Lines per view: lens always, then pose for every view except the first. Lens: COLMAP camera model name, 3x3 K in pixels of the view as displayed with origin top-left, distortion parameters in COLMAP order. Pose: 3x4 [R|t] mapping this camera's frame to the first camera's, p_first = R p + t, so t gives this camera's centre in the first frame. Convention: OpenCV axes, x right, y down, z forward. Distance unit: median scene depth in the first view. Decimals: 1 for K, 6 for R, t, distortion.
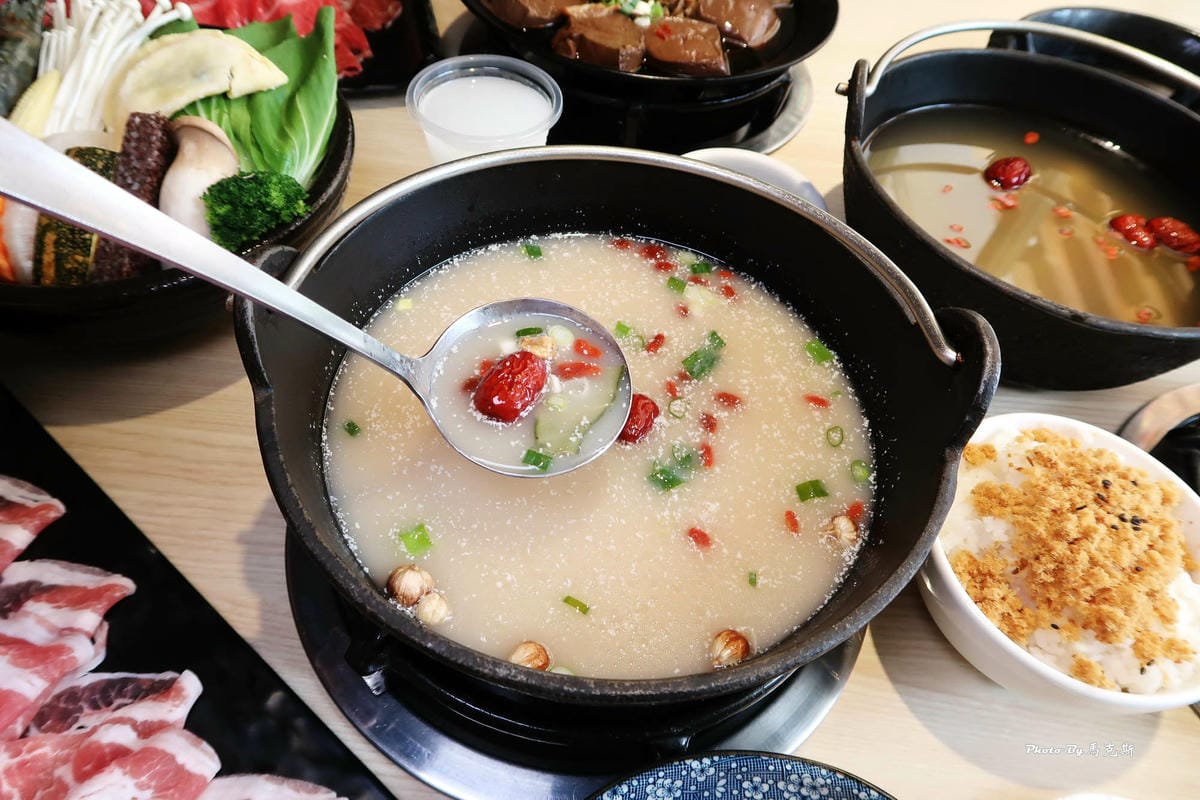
lens RADIAL K [[809.0, 0, 600.0], [0, 809.0, 400.0], [0, 0, 1]] dist [-0.032084, 0.006223]
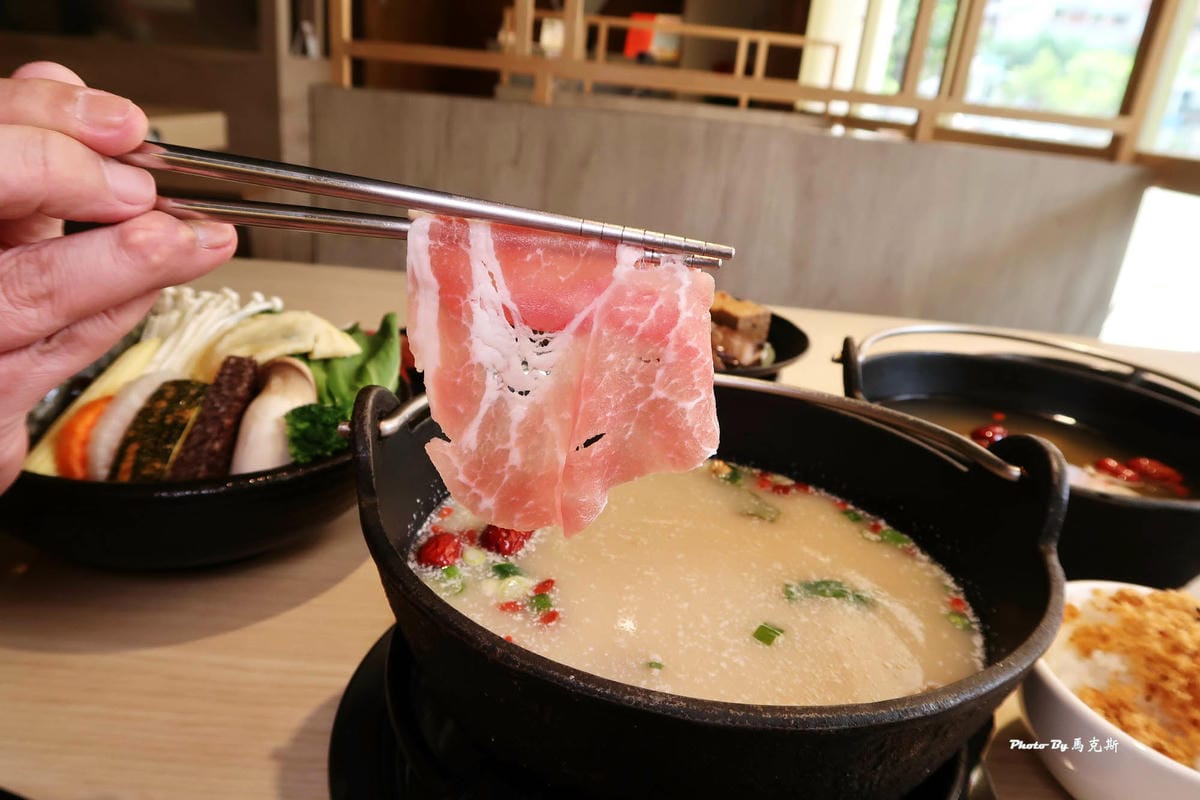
lens RADIAL K [[809.0, 0, 600.0], [0, 809.0, 400.0], [0, 0, 1]] dist [-0.032084, 0.006223]
pose [[0.998110, -0.024988, 0.056148, -0.133098], [0.050080, 0.860250, -0.507406, 0.294828], [-0.035622, 0.509259, 0.859876, 0.044193]]
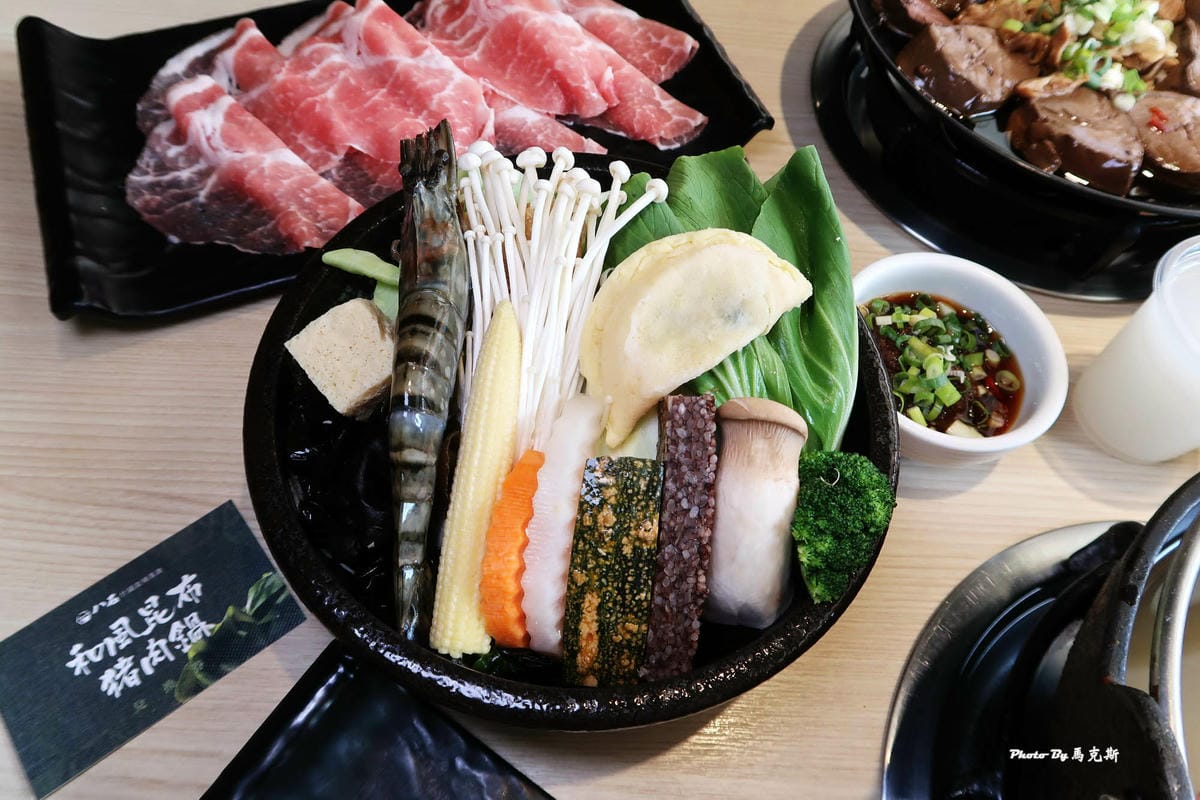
lens RADIAL K [[809.0, 0, 600.0], [0, 809.0, 400.0], [0, 0, 1]] dist [-0.032084, 0.006223]
pose [[0.999577, -0.028239, -0.006952, -0.651393], [0.028948, 0.989011, 0.144979, -0.465598], [0.002782, -0.145119, 0.989410, 0.316225]]
